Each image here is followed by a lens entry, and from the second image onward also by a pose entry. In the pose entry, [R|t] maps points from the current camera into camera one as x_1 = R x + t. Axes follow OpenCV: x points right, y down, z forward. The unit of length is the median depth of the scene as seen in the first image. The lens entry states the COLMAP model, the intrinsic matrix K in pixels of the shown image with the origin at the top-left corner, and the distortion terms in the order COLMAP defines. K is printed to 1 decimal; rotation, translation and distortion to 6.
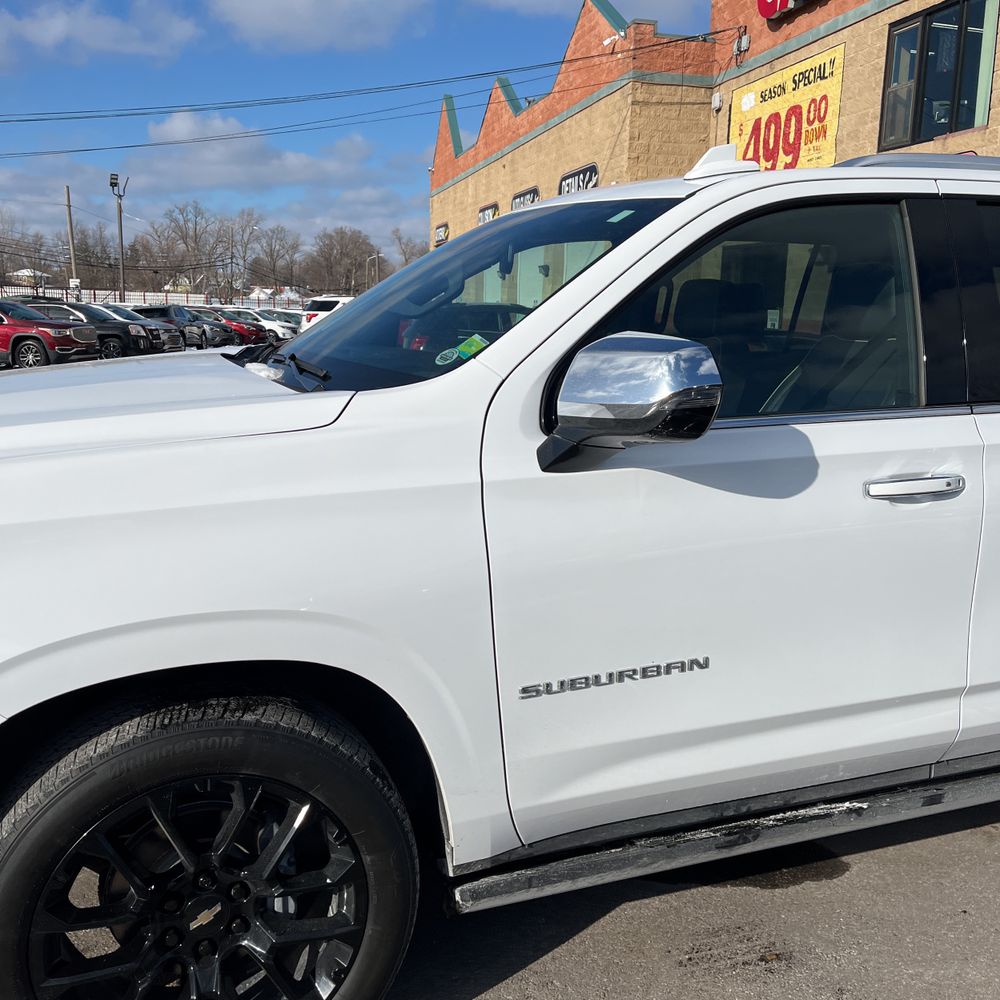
lens RADIAL K [[1007.2, 0, 512.5], [0, 1007.2, 487.8], [0, 0, 1]] dist [0.036563, -0.015287]
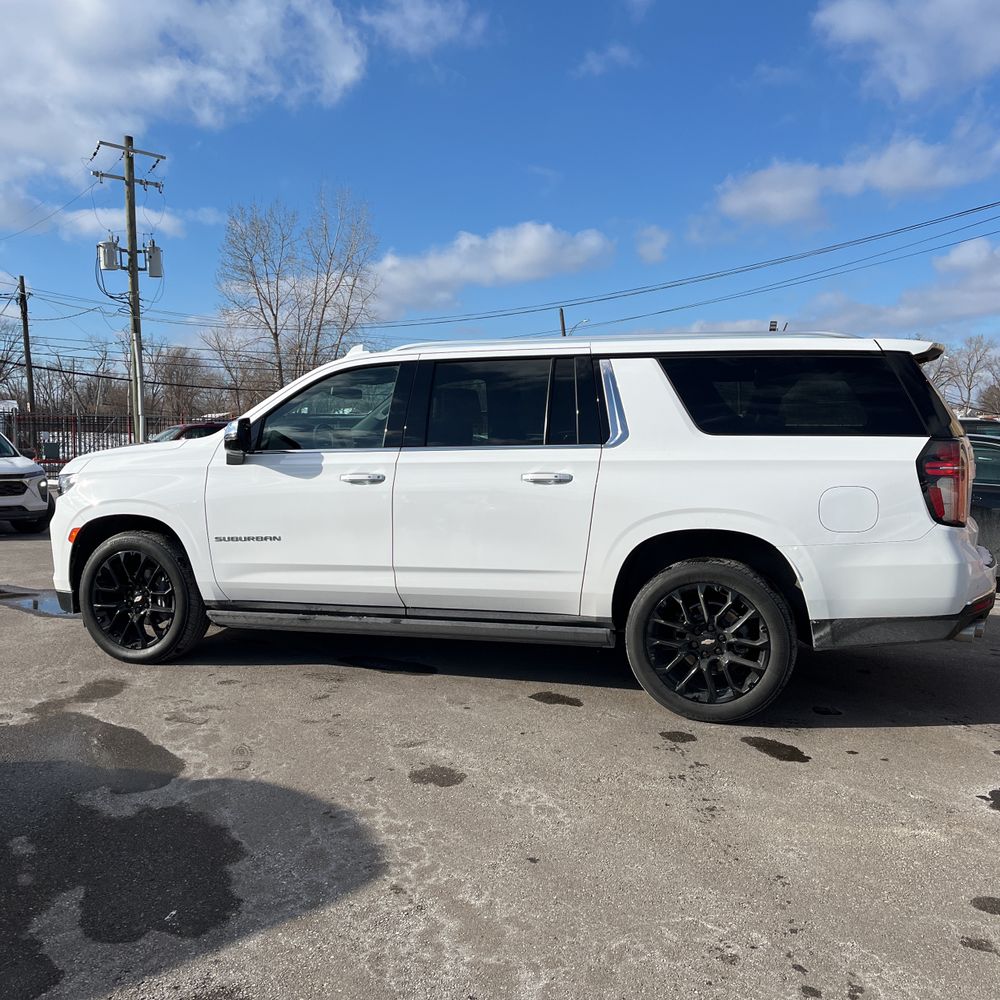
lens RADIAL K [[992.2, 0, 519.8], [0, 992.2, 468.2], [0, 0, 1]] dist [0.095617, -0.176412]
pose [[0.782790, 0.002284, -0.622282, 1.711124], [-0.092947, 0.989205, -0.113291, 0.166072], [0.615306, 0.146522, 0.774552, -0.513746]]
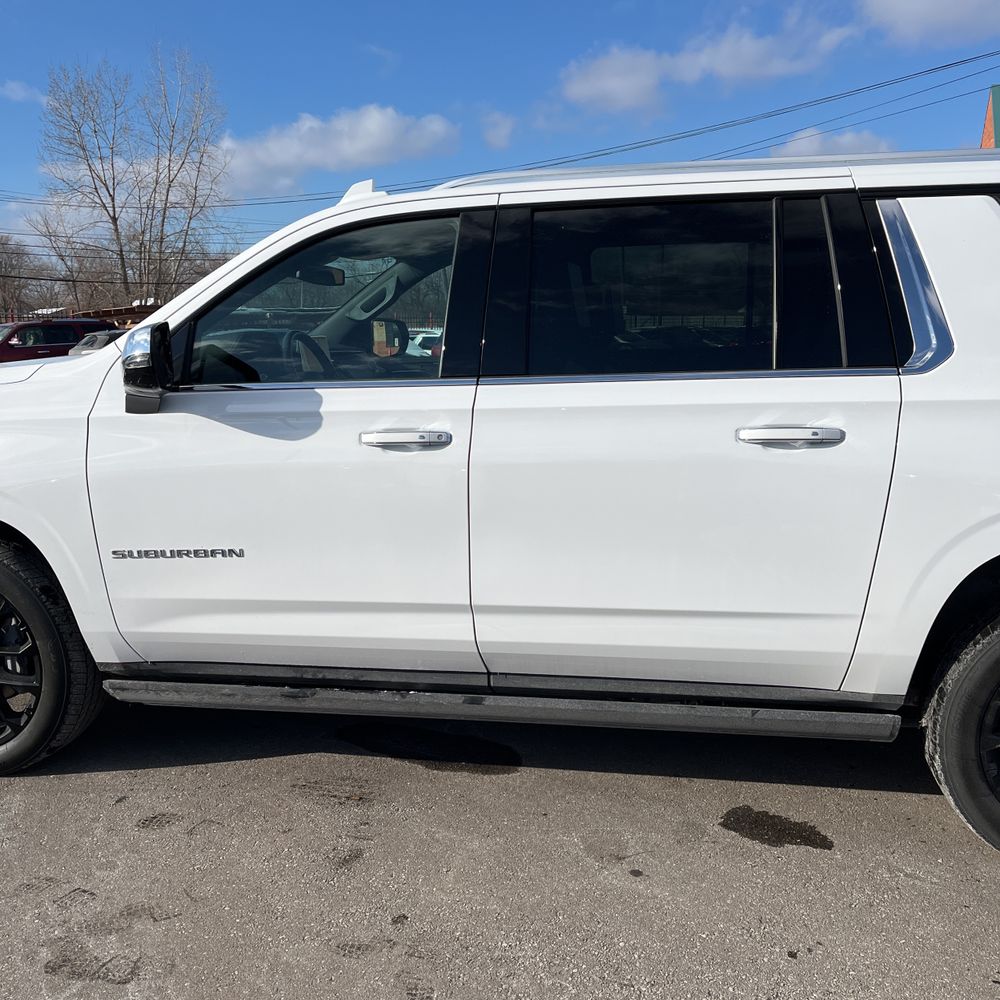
lens RADIAL K [[1007.2, 0, 512.5], [0, 1007.2, 487.8], [0, 0, 1]] dist [0.036563, -0.015287]
pose [[0.855729, 0.053377, -0.514664, 0.906506], [-0.062592, 0.998039, -0.000563, 0.041373], [0.513624, 0.032696, 0.857392, -0.026225]]
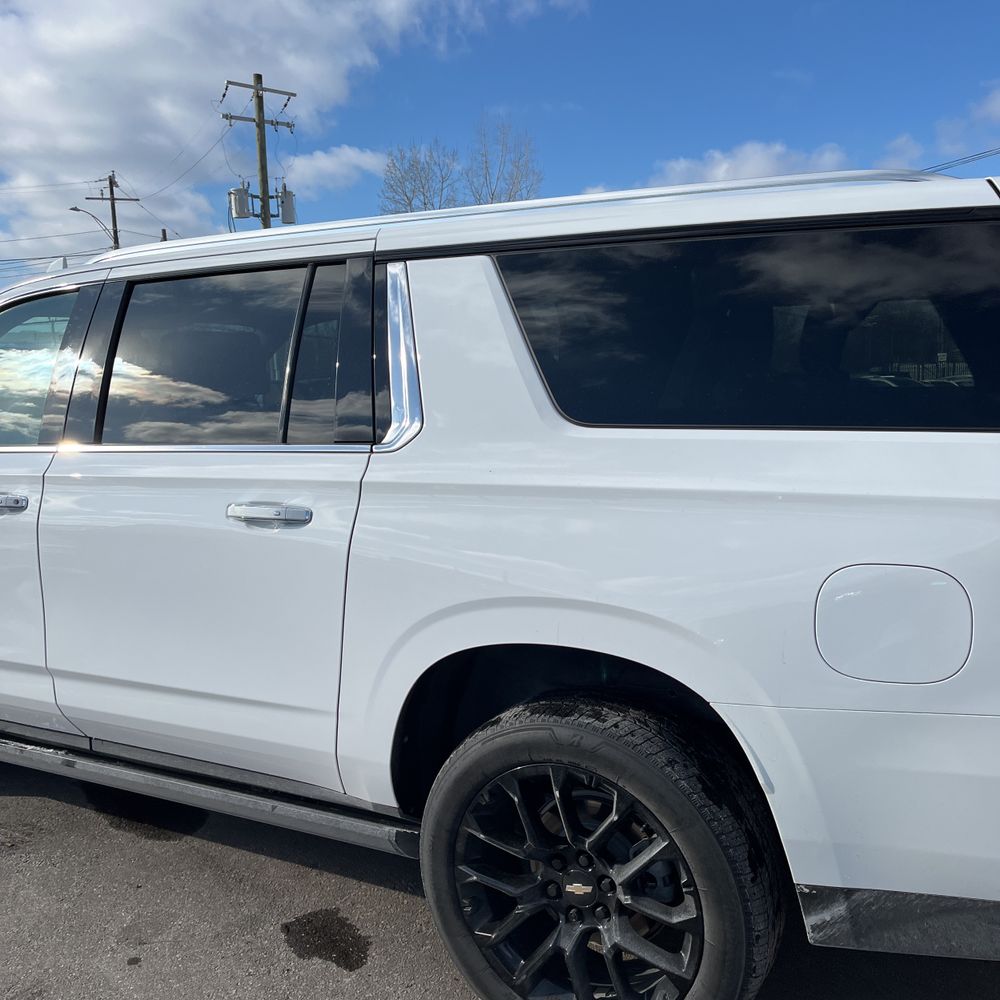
lens RADIAL K [[1007.2, 0, 512.5], [0, 1007.2, 487.8], [0, 0, 1]] dist [0.036563, -0.015287]
pose [[0.649326, 0.049526, -0.758896, 1.440935], [-0.102079, 0.994523, -0.022438, -0.046919], [0.753628, 0.092037, 0.650826, 0.482753]]
